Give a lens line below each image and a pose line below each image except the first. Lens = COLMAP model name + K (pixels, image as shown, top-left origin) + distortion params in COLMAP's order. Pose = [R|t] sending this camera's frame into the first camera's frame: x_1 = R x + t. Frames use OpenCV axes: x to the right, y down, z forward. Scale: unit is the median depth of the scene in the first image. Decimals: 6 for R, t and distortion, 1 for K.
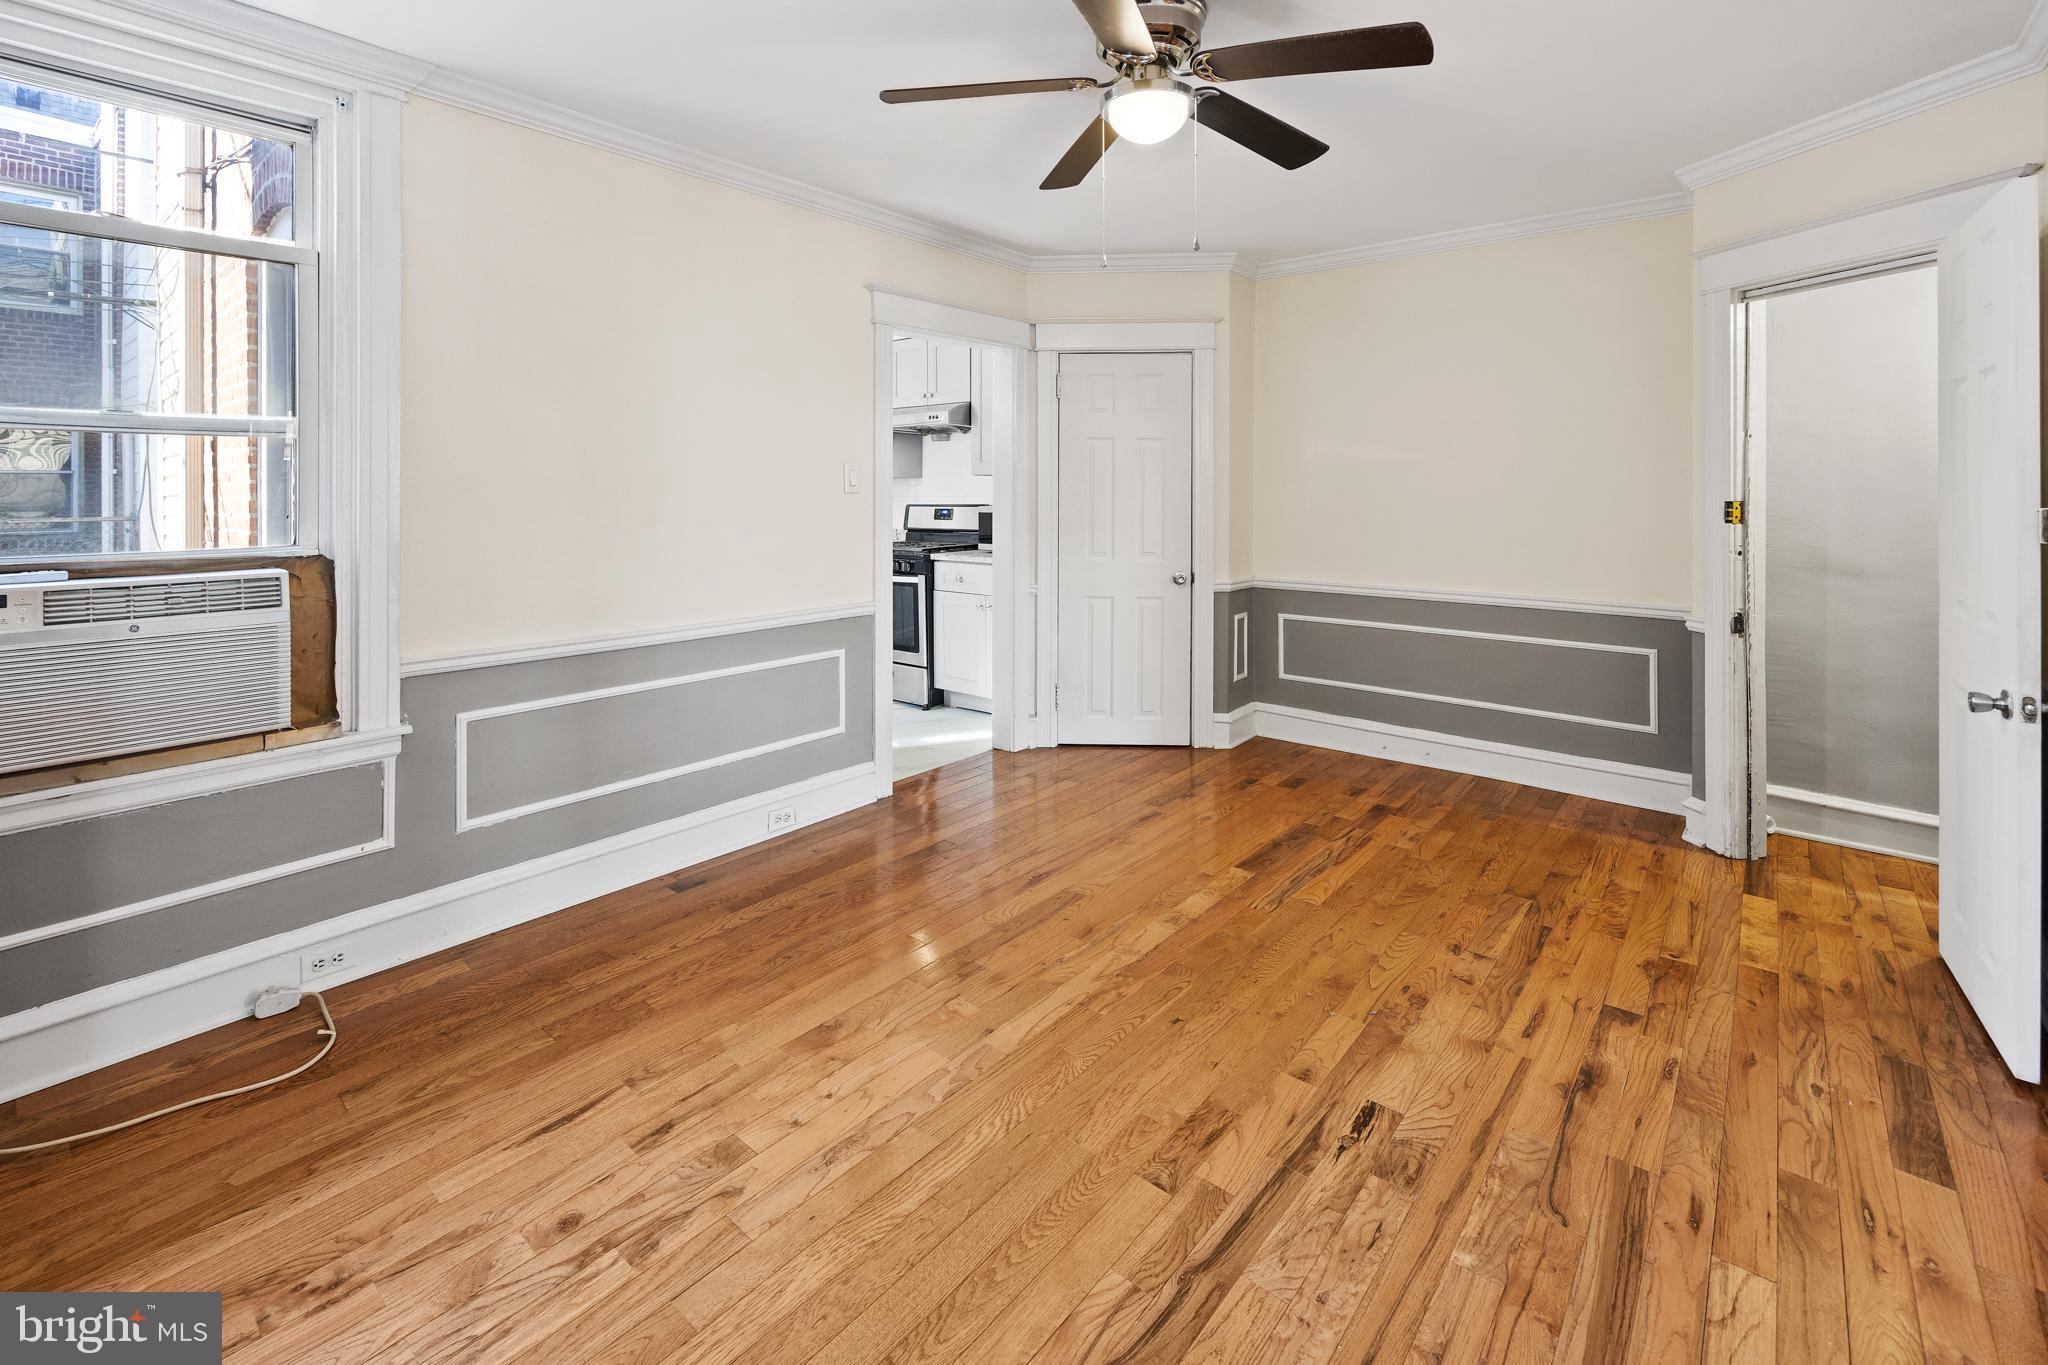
lens RADIAL K [[889.3, 0, 1022.5], [0, 889.3, 491.0], [0, 0, 1]] dist [-0.000168, 0.000326]
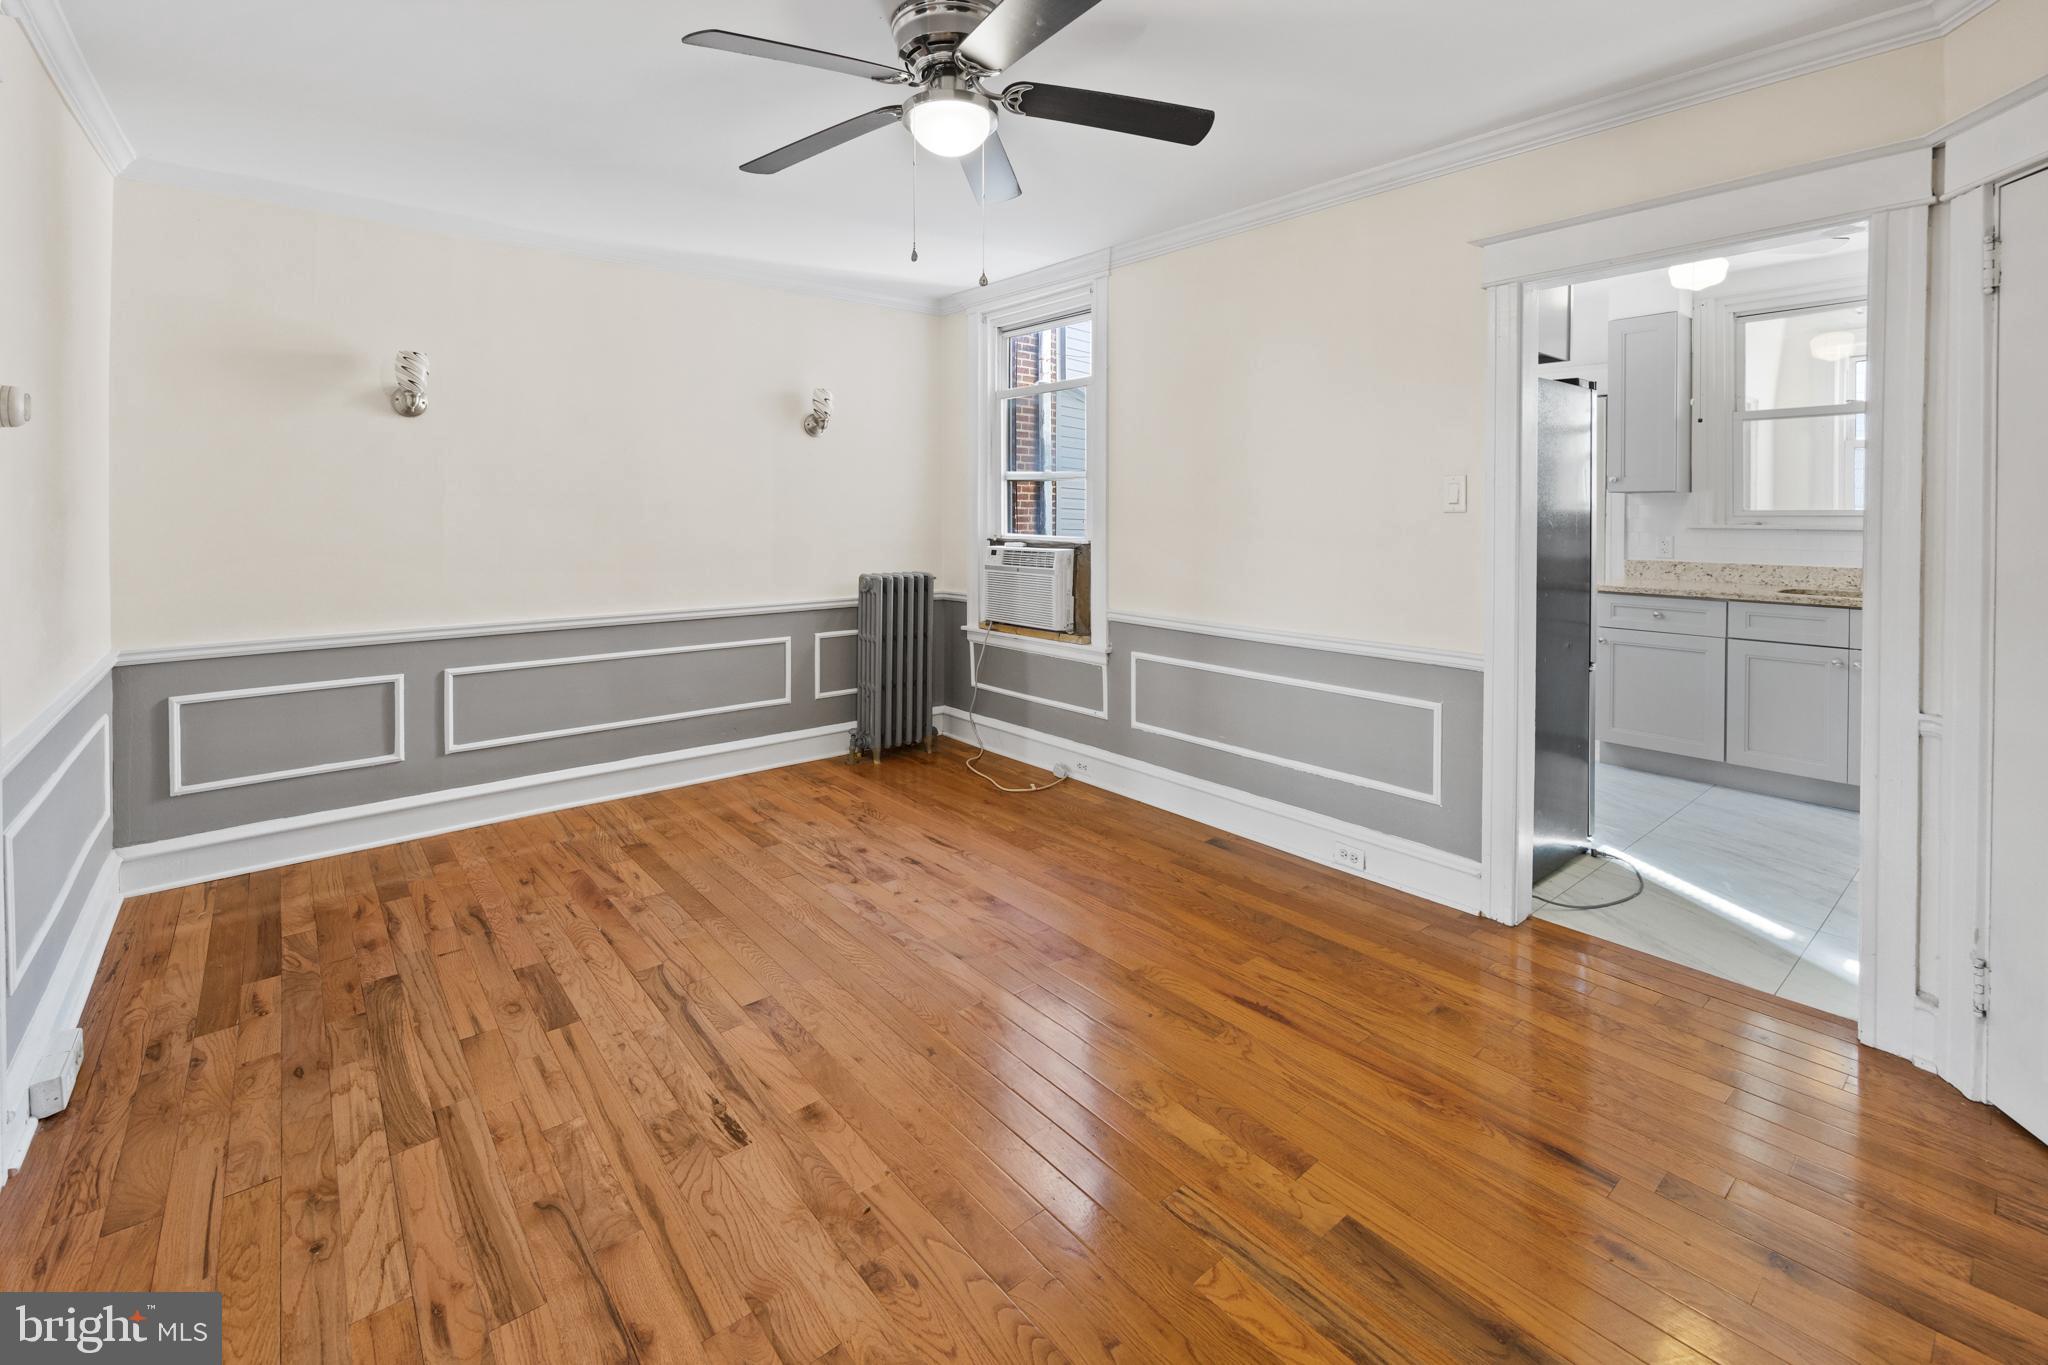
lens RADIAL K [[900.8, 0, 1014.0], [0, 900.8, 519.4], [0, 0, 1]] dist [0.009311, 0.000271]
pose [[-0.177565, 0.015323, -0.983990, 1.324232], [-0.000836, 0.999876, 0.015721, -0.009189], [0.984109, 0.003615, -0.177530, 1.483396]]
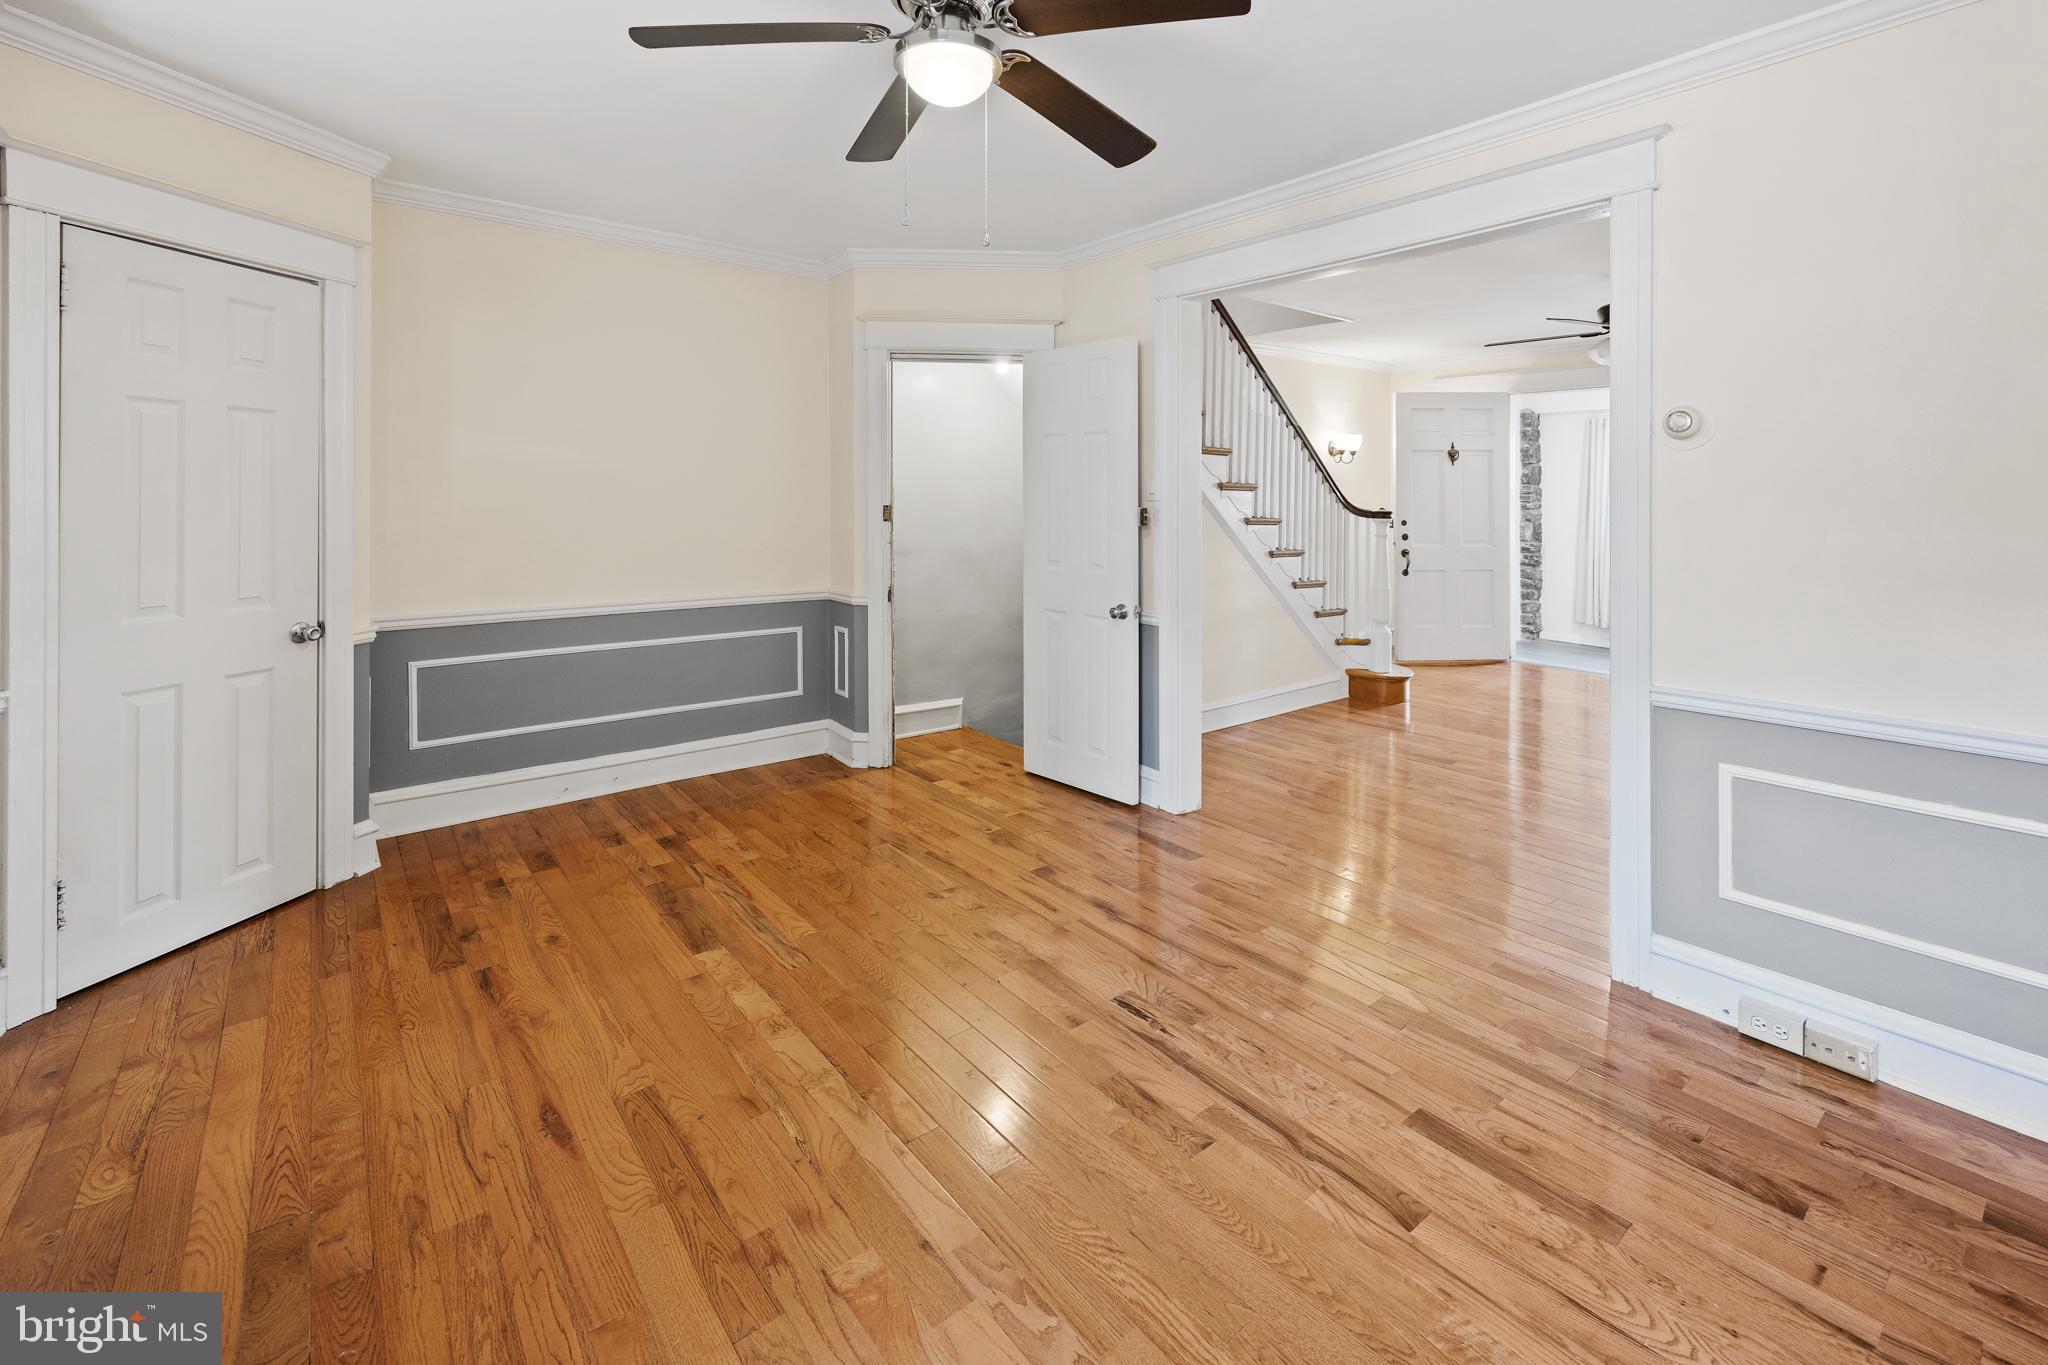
lens RADIAL K [[889.3, 0, 1022.5], [0, 889.3, 491.0], [0, 0, 1]] dist [-0.000168, 0.000326]
pose [[0.190593, 0.010587, 0.981612, -0.849098], [-0.003907, 0.999942, -0.010026, 0.003466], [-0.981661, -0.001924, 0.190623, 0.906959]]
